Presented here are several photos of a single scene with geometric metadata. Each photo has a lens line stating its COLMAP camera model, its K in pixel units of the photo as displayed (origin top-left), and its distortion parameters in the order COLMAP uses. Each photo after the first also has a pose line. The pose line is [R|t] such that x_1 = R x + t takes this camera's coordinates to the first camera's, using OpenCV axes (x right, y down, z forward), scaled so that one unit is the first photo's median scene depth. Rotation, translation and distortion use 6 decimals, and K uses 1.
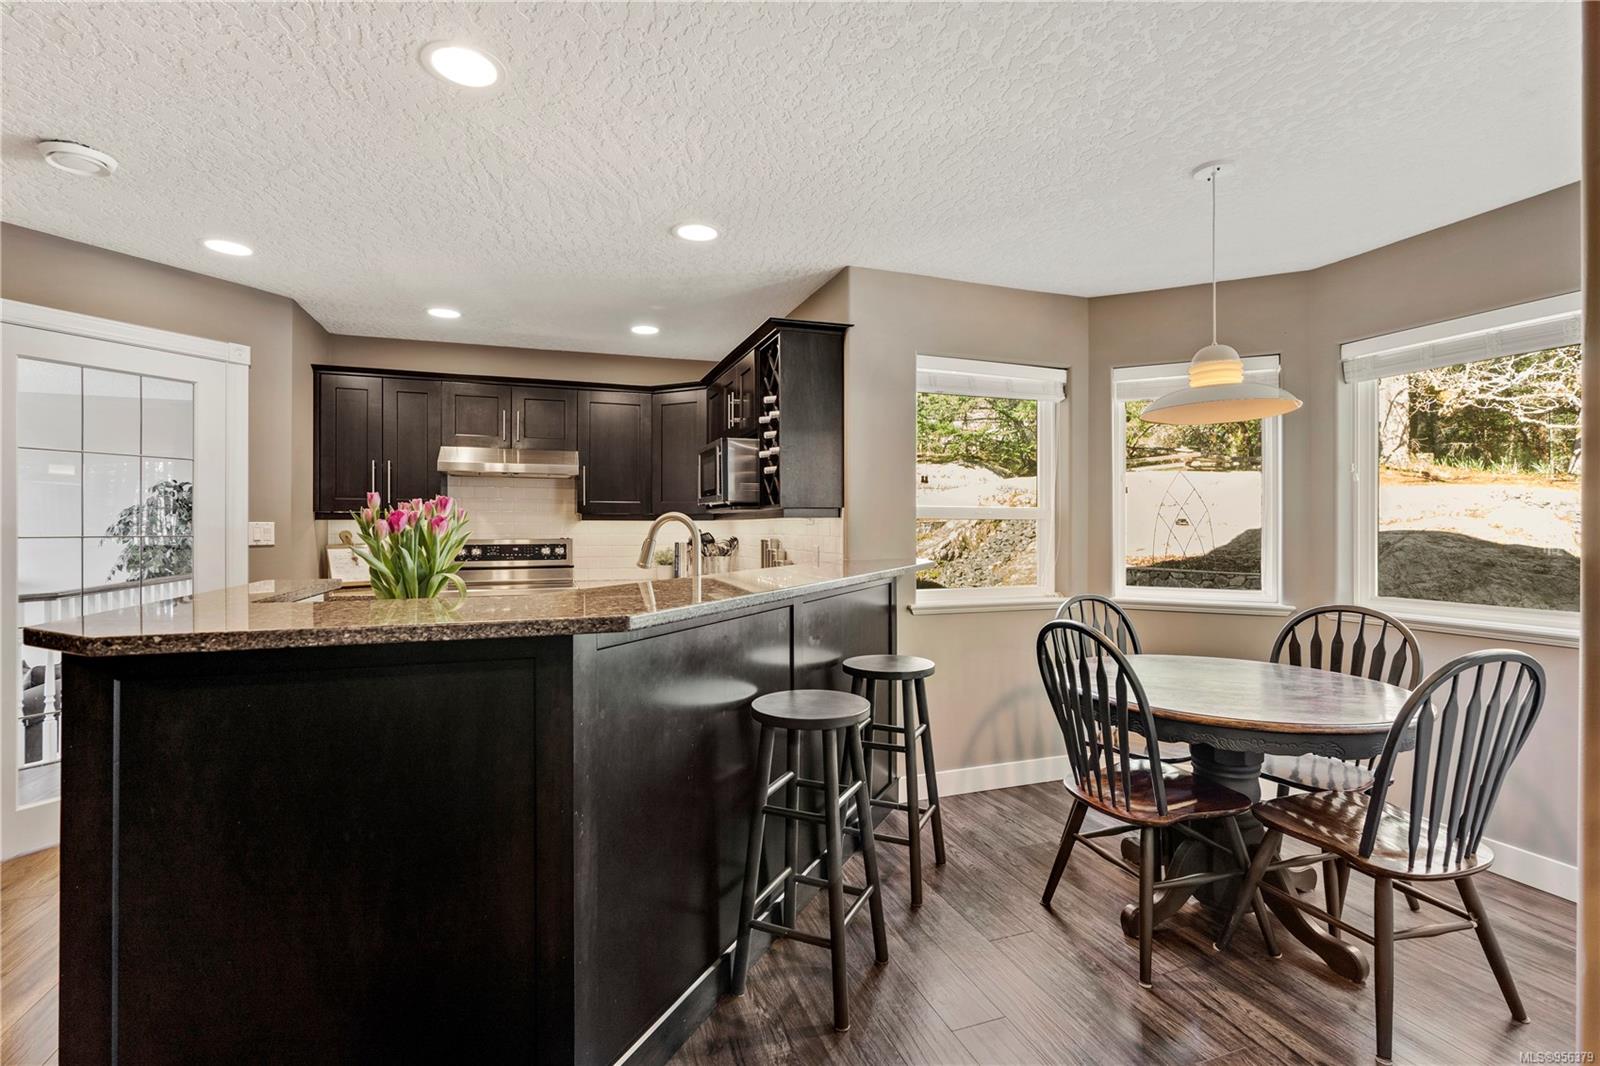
lens RADIAL K [[724.7, 0, 794.5], [0, 724.7, 526.1], [0, 0, 1]] dist [-0.004889, 0.000376]
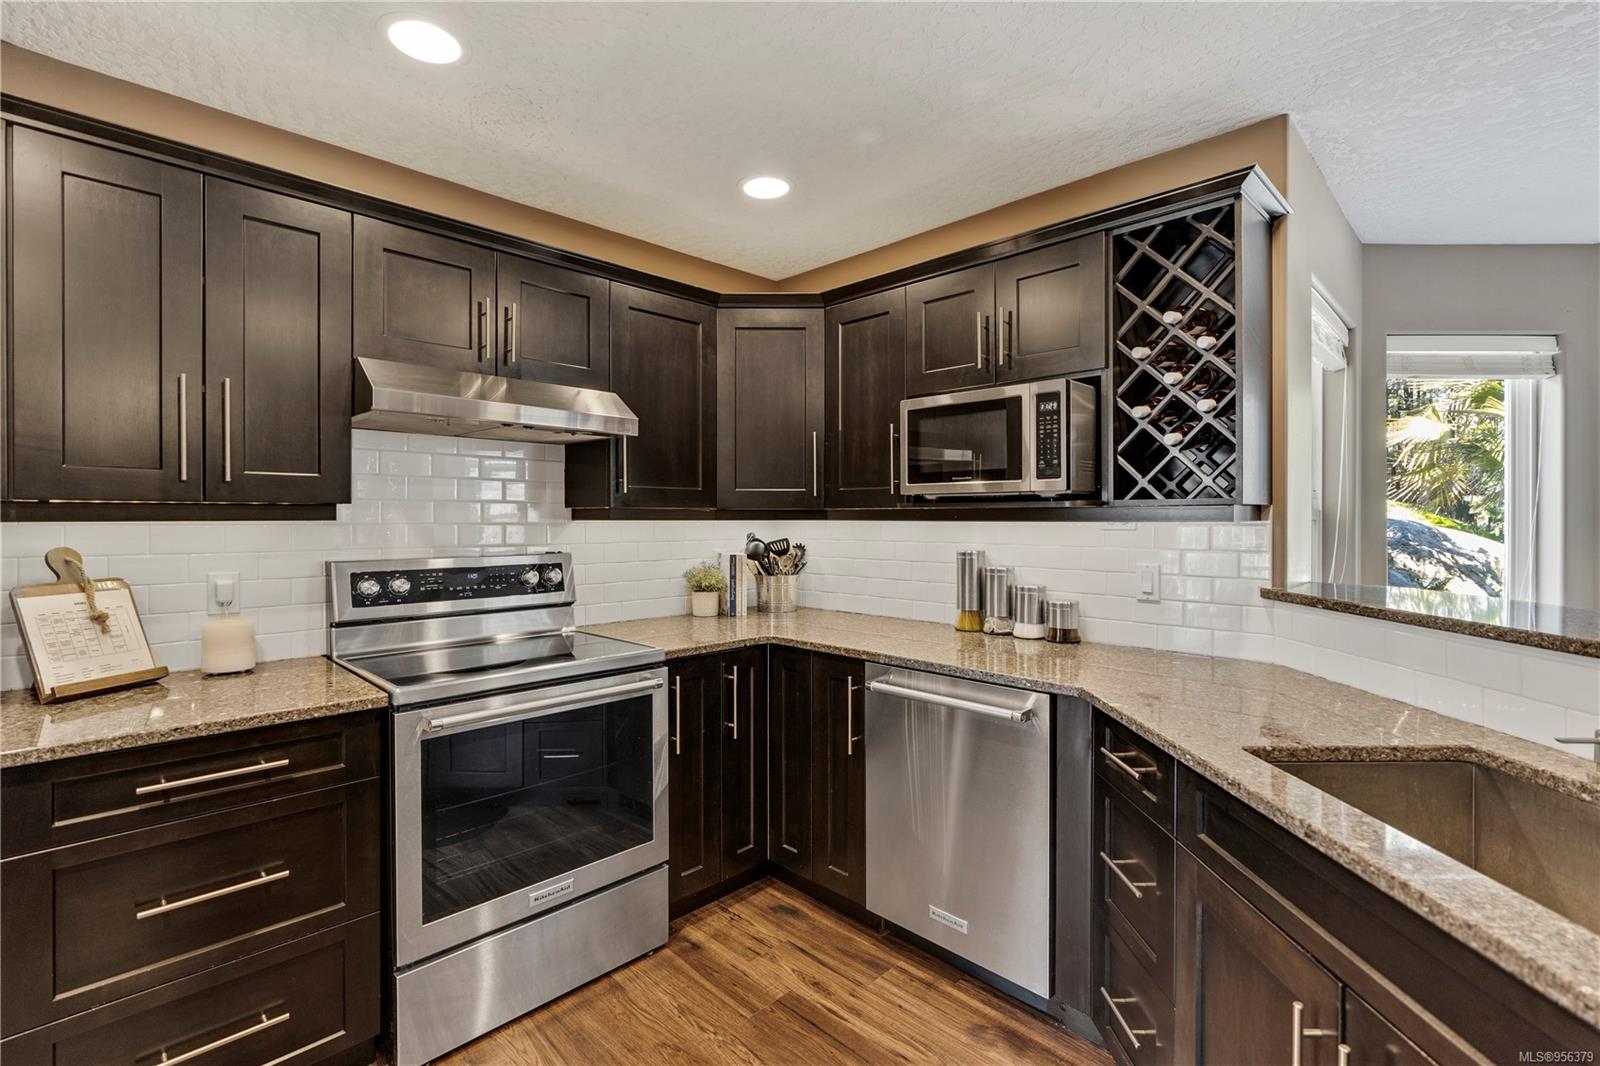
lens RADIAL K [[724.7, 0, 805.9], [0, 724.7, 527.0], [0, 0, 1]] dist [-0.004889, 0.000376]
pose [[0.895272, -0.008919, 0.445432, -0.400969], [0.007460, 0.999960, 0.005028, -0.004186], [-0.445458, -0.001179, 0.895302, 0.431642]]
